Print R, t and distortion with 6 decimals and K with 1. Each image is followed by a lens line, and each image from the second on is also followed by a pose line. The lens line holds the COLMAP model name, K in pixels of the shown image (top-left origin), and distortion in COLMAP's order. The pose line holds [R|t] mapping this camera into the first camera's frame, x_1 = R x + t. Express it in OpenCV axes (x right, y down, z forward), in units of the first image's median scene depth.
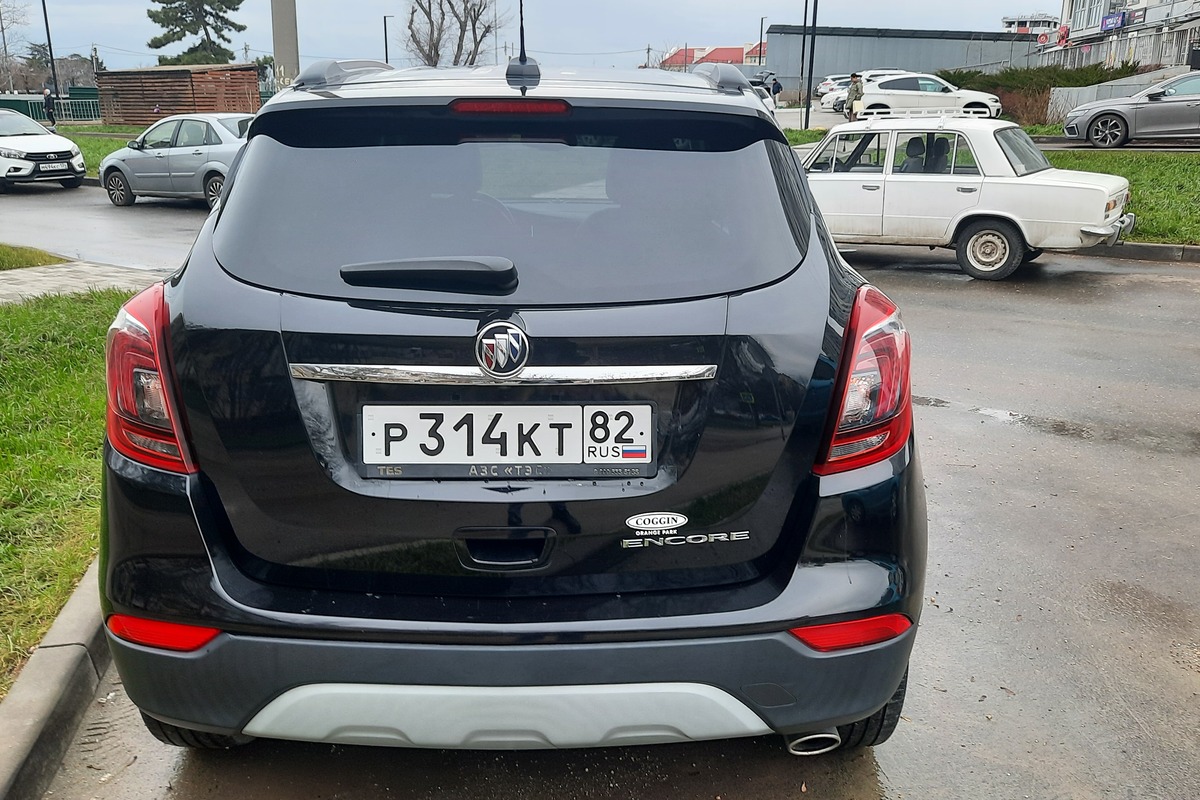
lens RADIAL K [[1156.4, 0, 600.0], [0, 1156.4, 400.0], [0, 0, 1]] dist [0.064538, -0.002773]
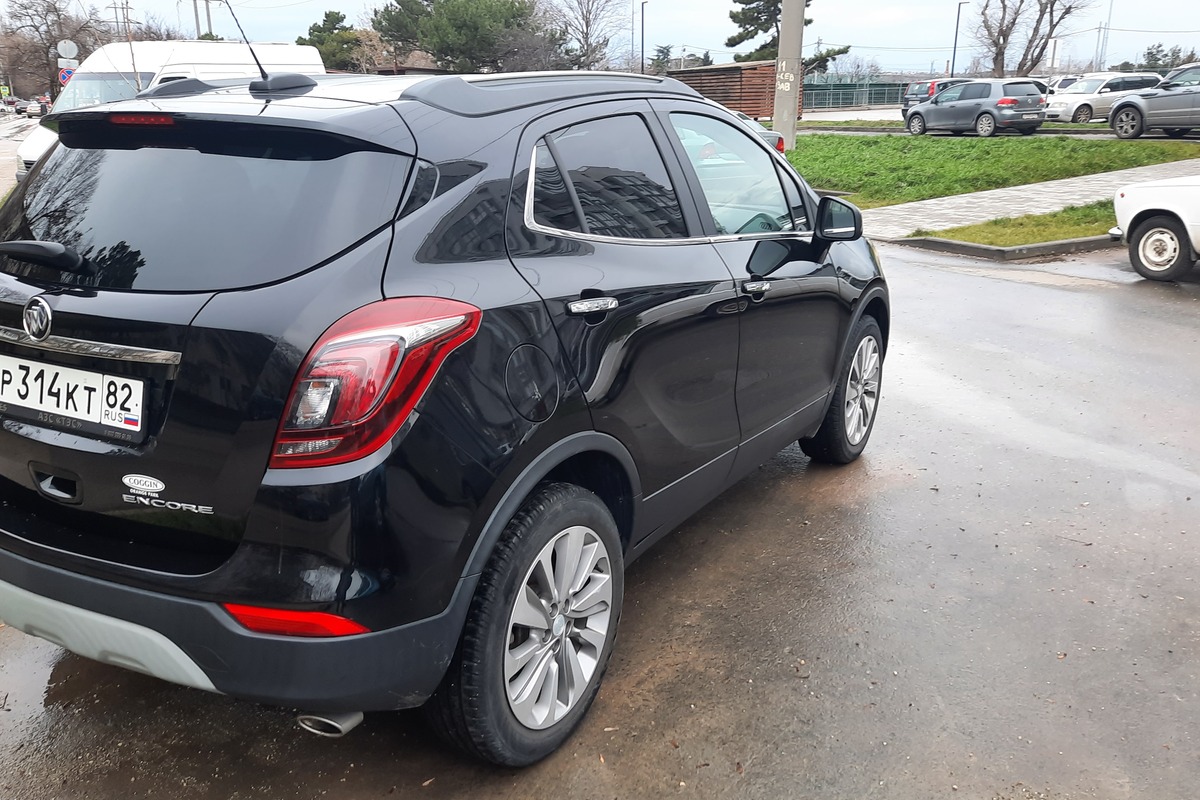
lens RADIAL K [[1156.4, 0, 600.0], [0, 1156.4, 400.0], [0, 0, 1]] dist [0.064538, -0.002773]
pose [[0.844031, 0.133214, -0.519486, 0.121430], [-0.128208, 0.990692, 0.045742, -0.010400], [0.520744, 0.027995, 0.853254, 0.029538]]
